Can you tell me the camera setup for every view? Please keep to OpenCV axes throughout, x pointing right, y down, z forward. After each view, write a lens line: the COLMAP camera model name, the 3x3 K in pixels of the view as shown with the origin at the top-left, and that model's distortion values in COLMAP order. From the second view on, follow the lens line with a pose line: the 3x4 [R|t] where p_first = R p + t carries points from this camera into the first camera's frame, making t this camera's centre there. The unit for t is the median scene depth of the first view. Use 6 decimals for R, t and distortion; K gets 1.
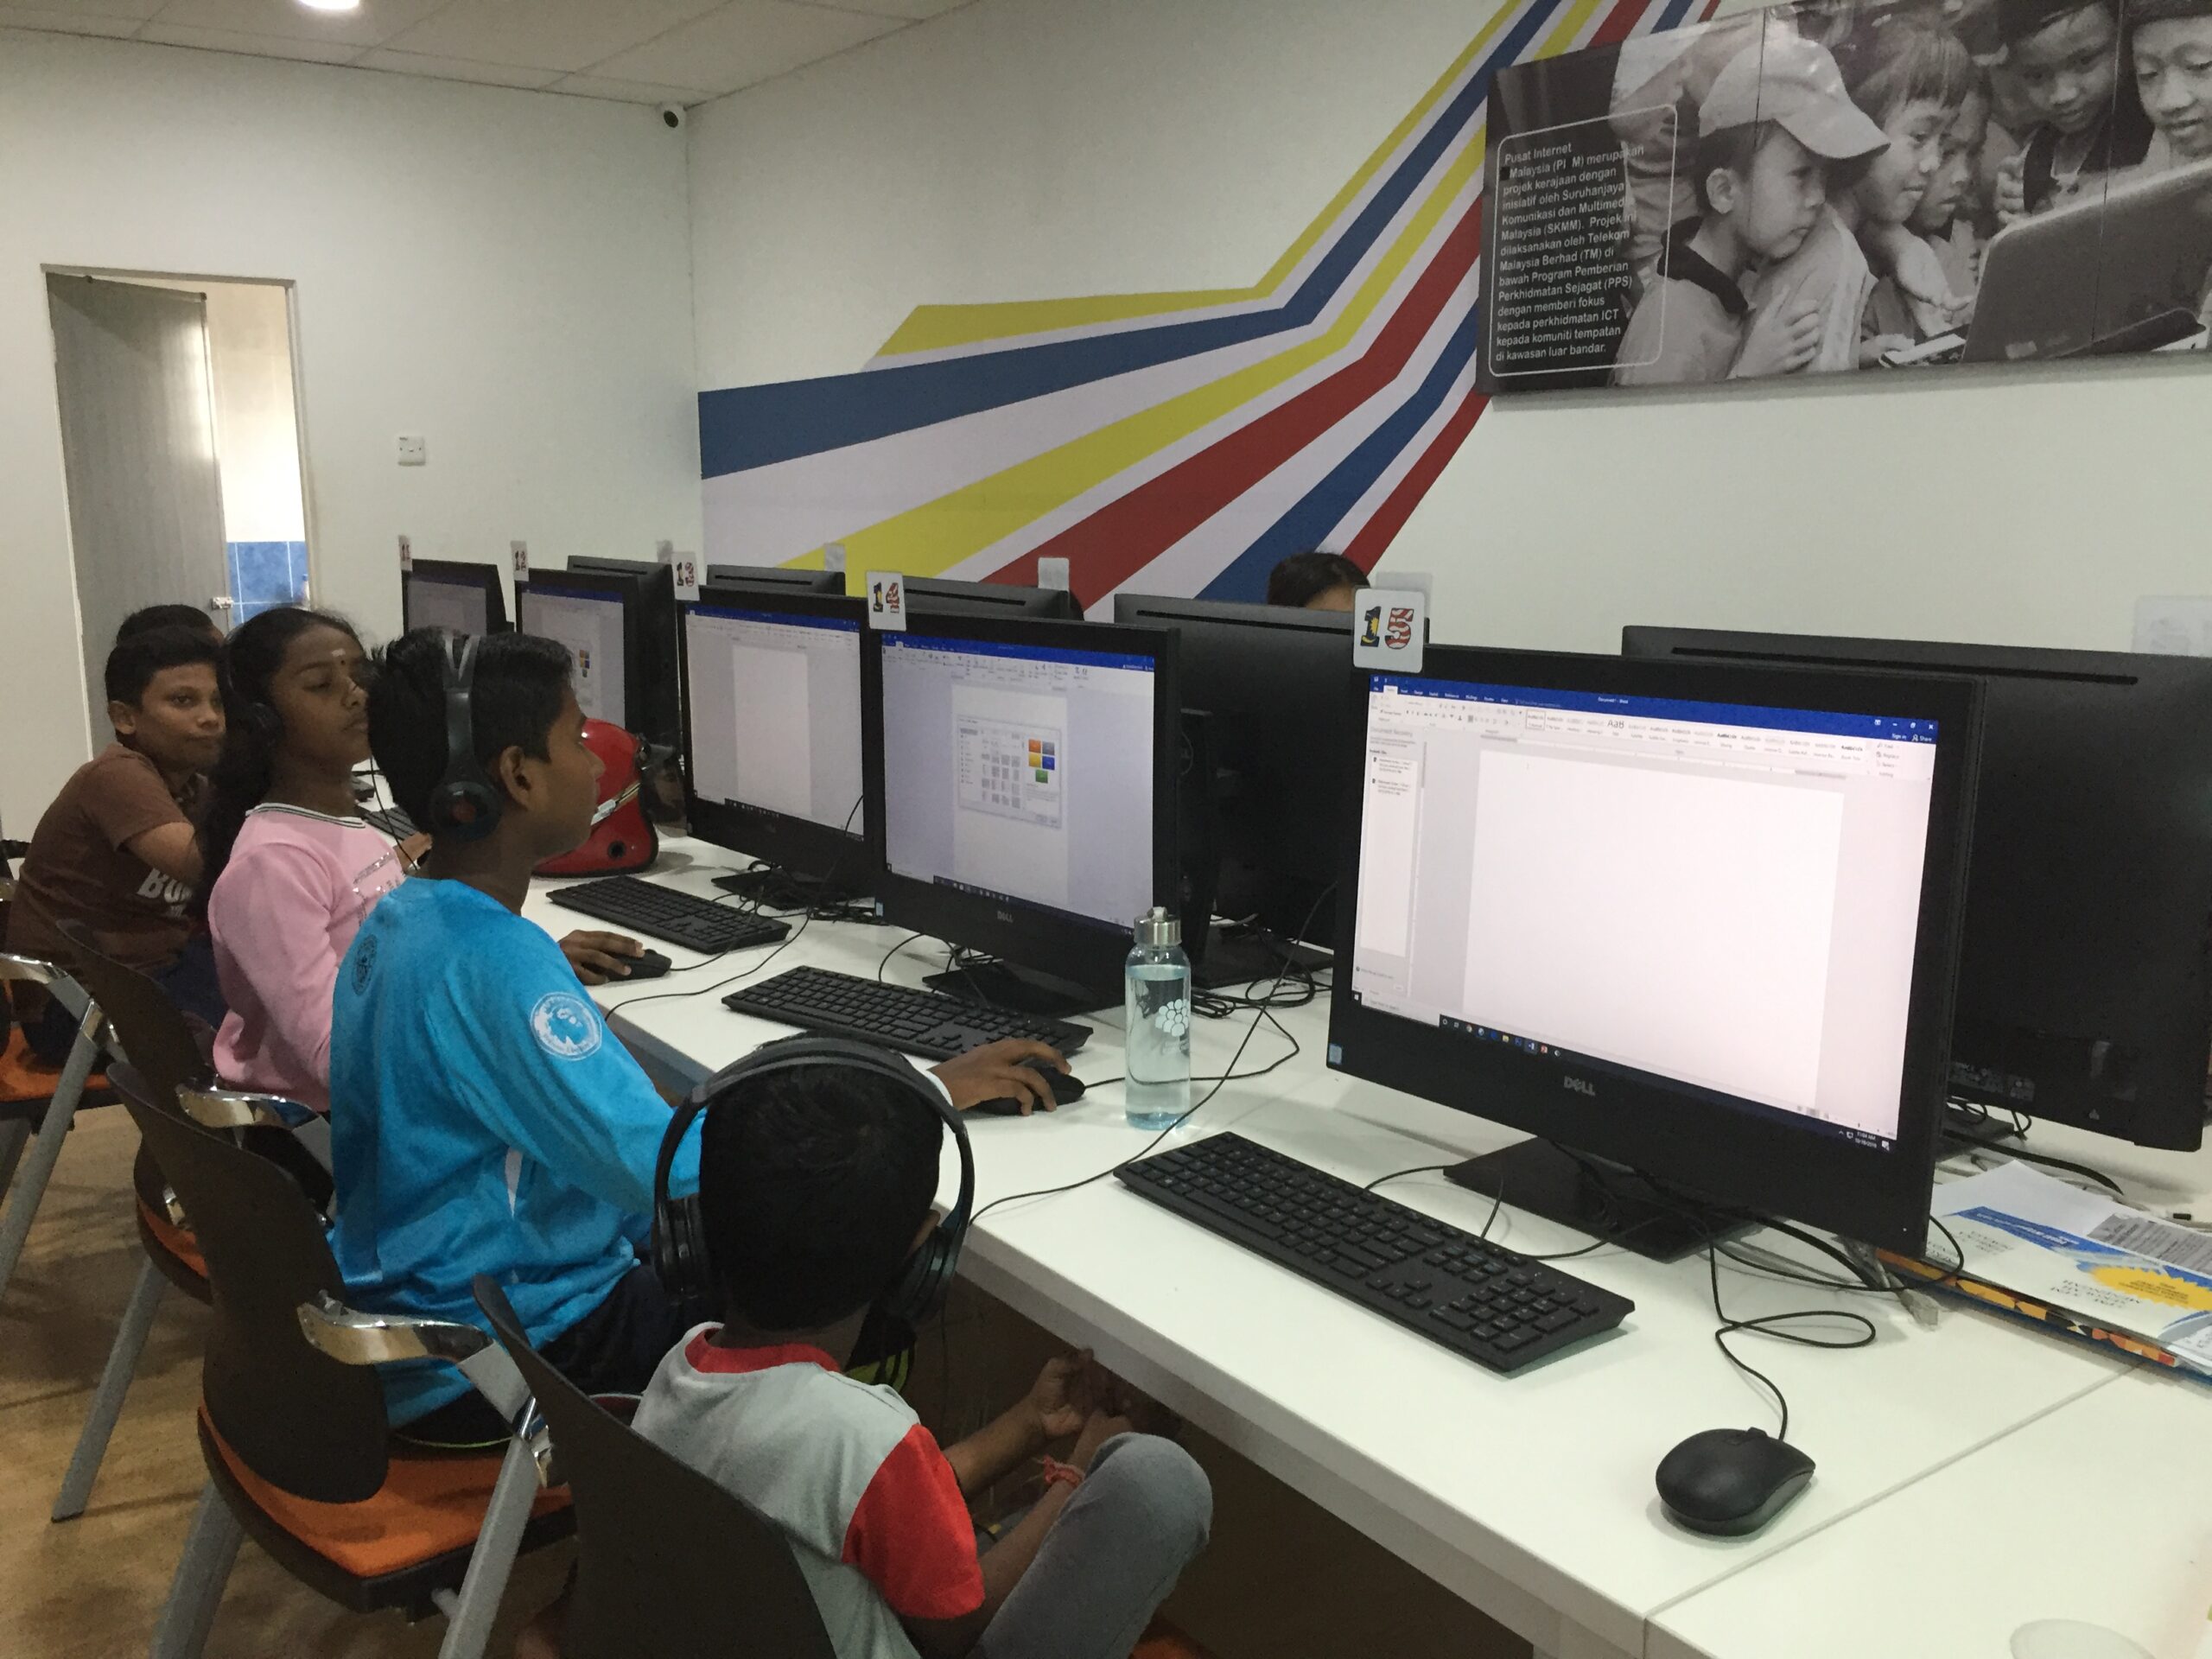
lens RADIAL K [[1899.0, 0, 1101.4], [0, 1899.0, 827.6], [0, 0, 1]] dist [0.076604, -0.115585]
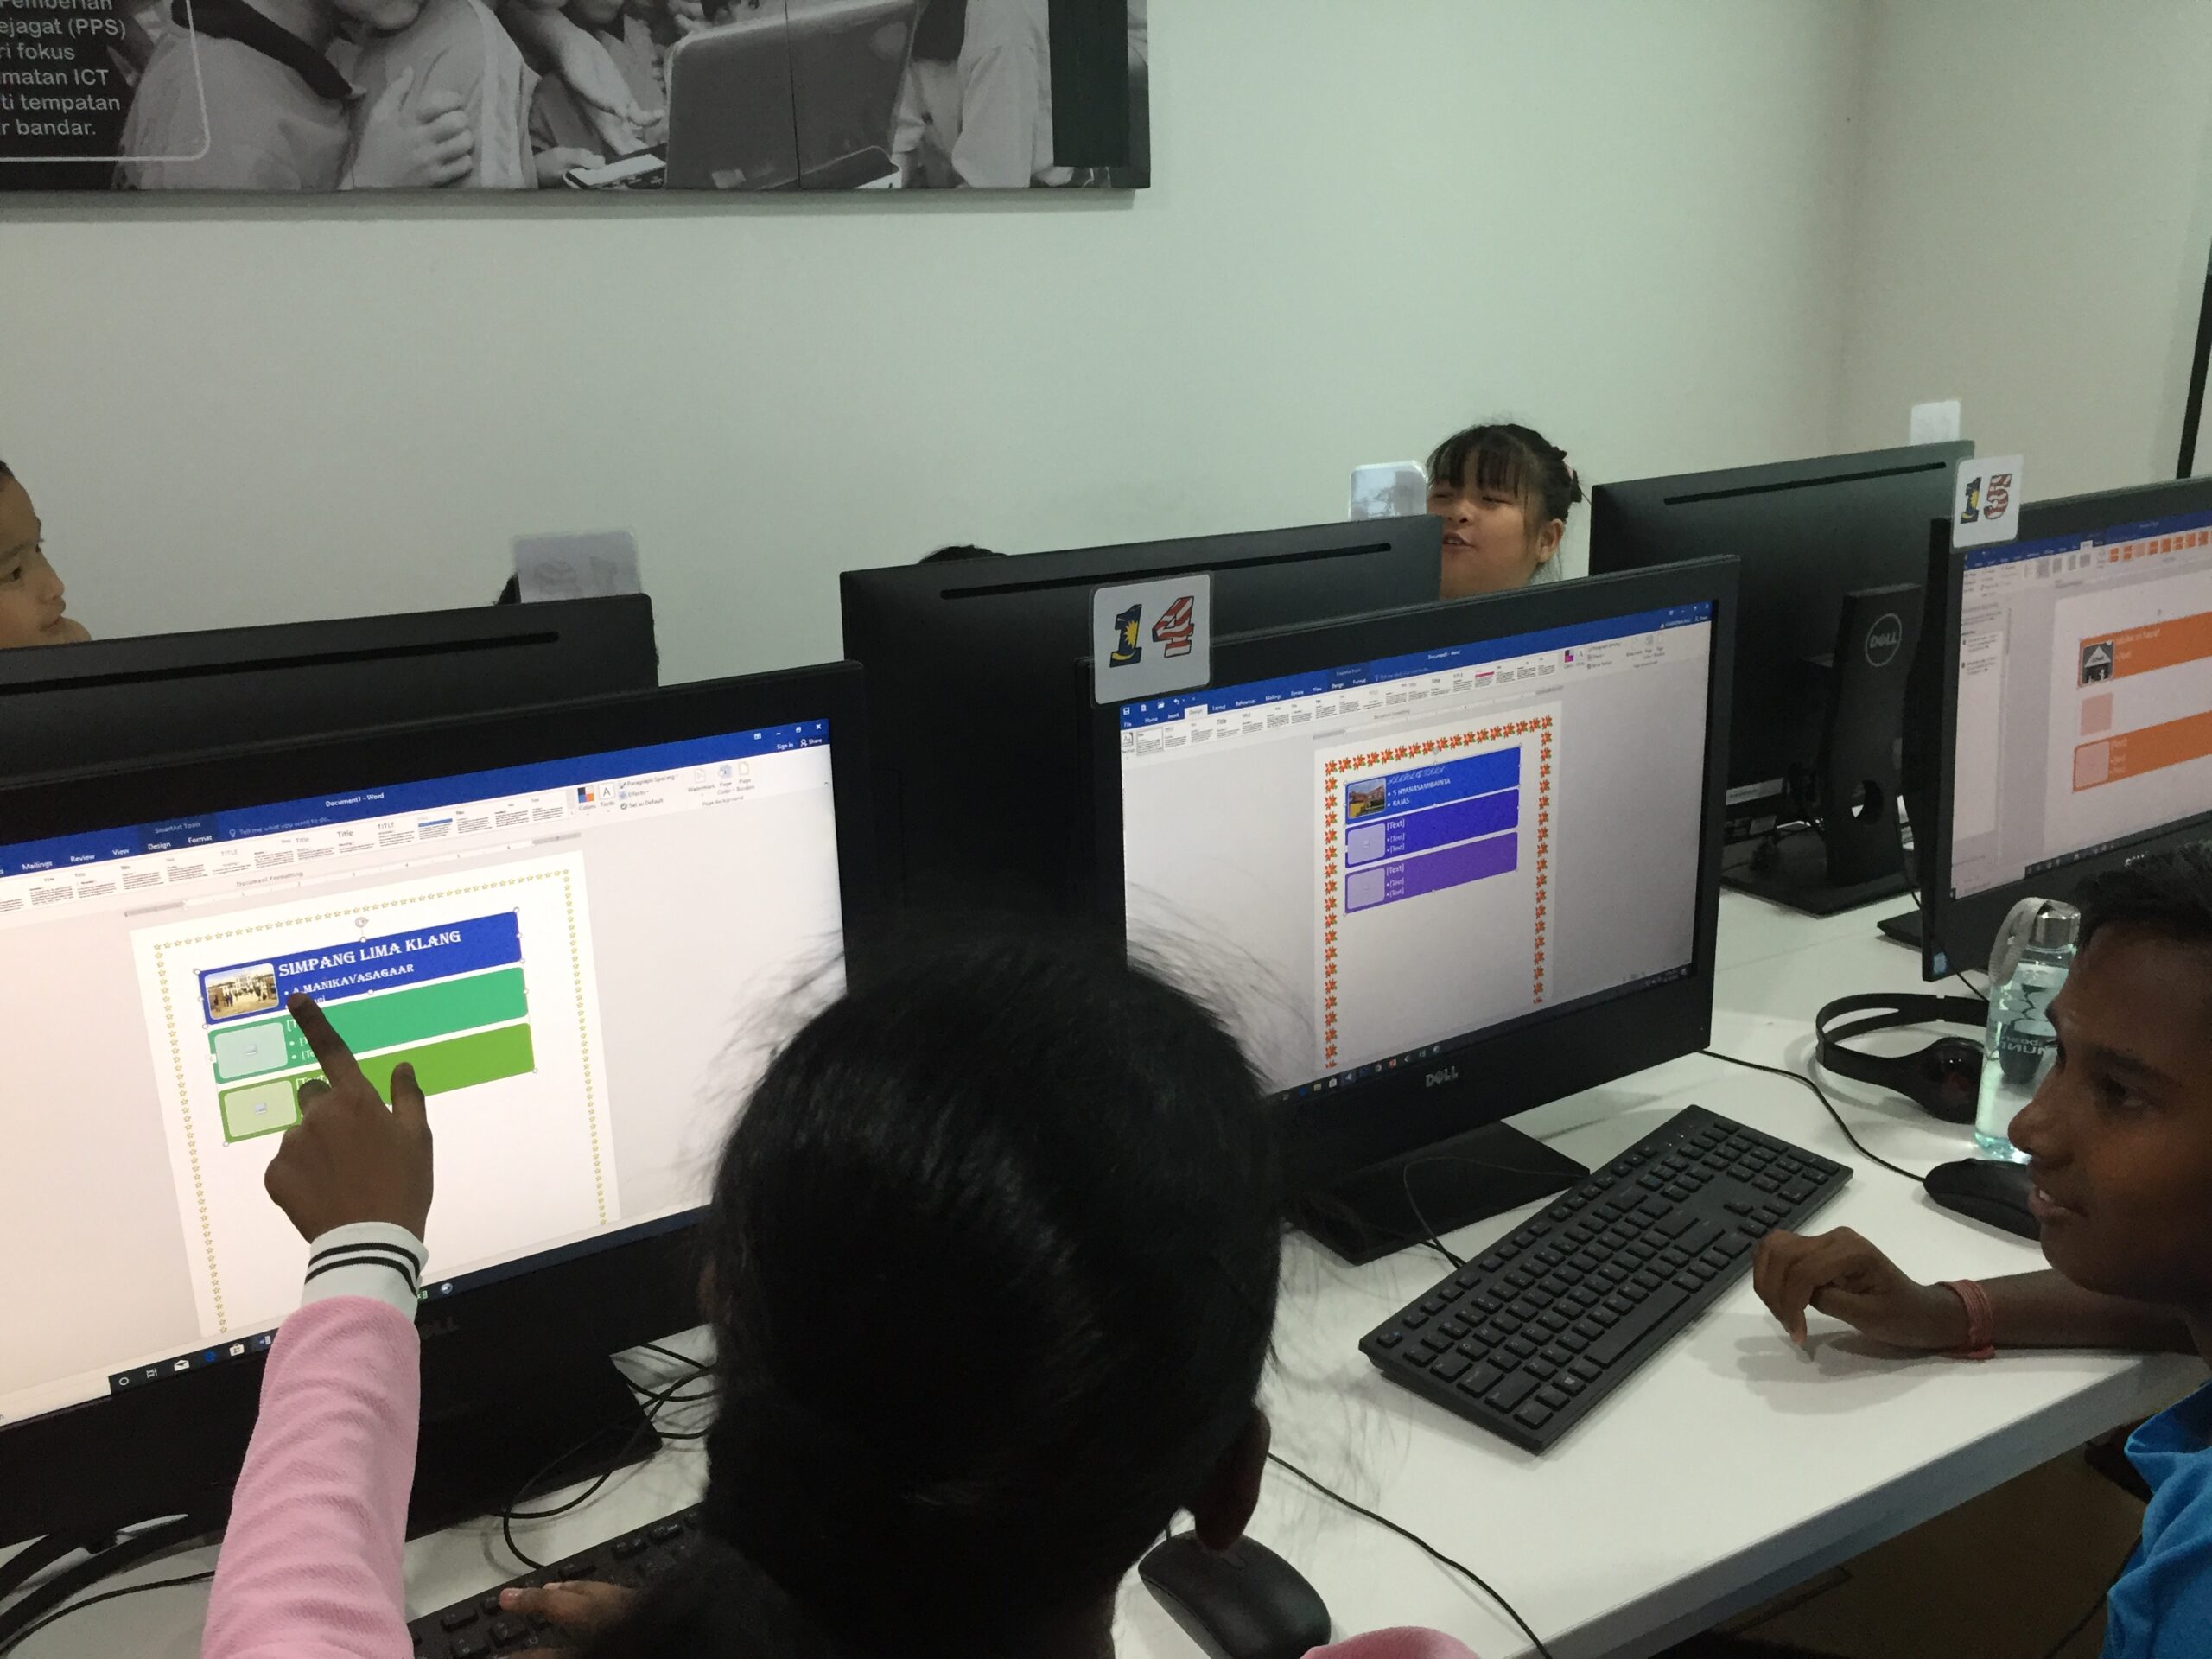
lens RADIAL K [[1899.0, 0, 1090.6], [0, 1899.0, 823.8], [0, 0, 1]] dist [0.076604, -0.115585]
pose [[0.094532, -0.281726, 0.954827, -0.421950], [0.193512, 0.946027, 0.259972, -0.143722], [-0.976533, 0.160194, 0.143948, 0.668589]]
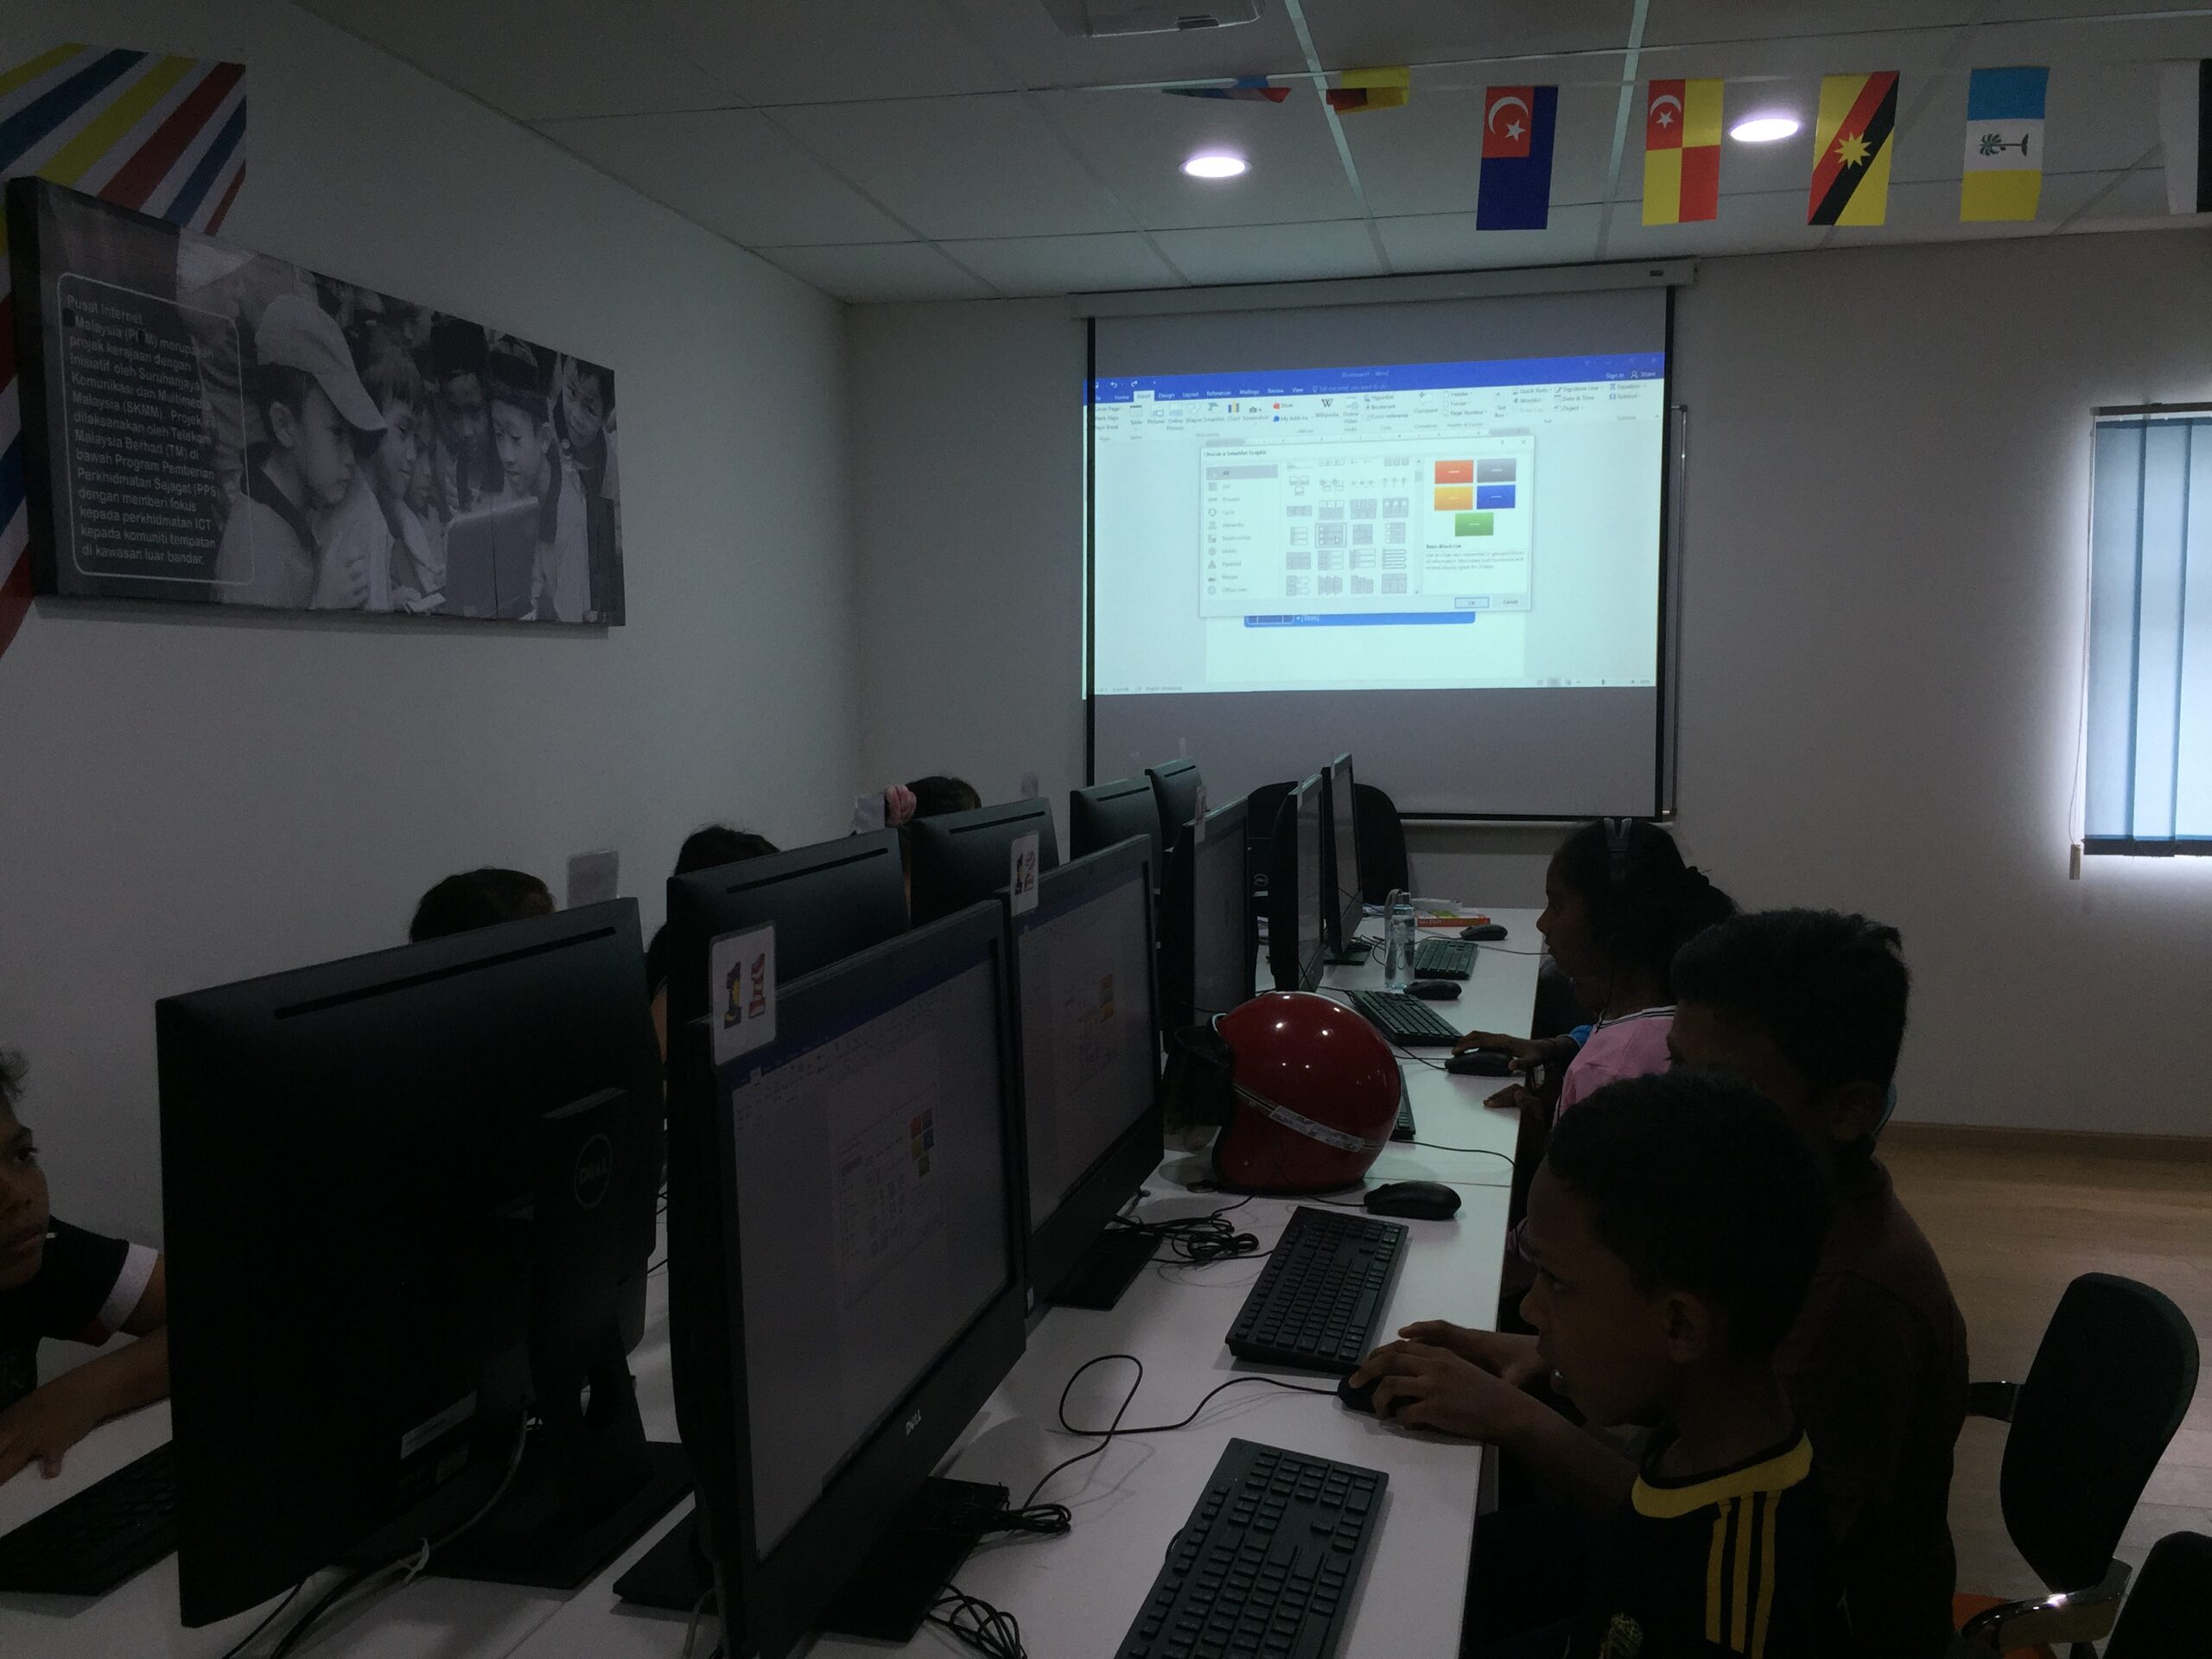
lens RADIAL K [[1899.0, 0, 1104.6], [0, 1899.0, 844.1], [0, 0, 1]] dist [0.076604, -0.115585]
pose [[-0.654581, -0.060365, 0.753578, -0.747985], [0.134359, 0.971649, 0.194542, -0.260093], [-0.743957, 0.228593, -0.627912, 1.386573]]
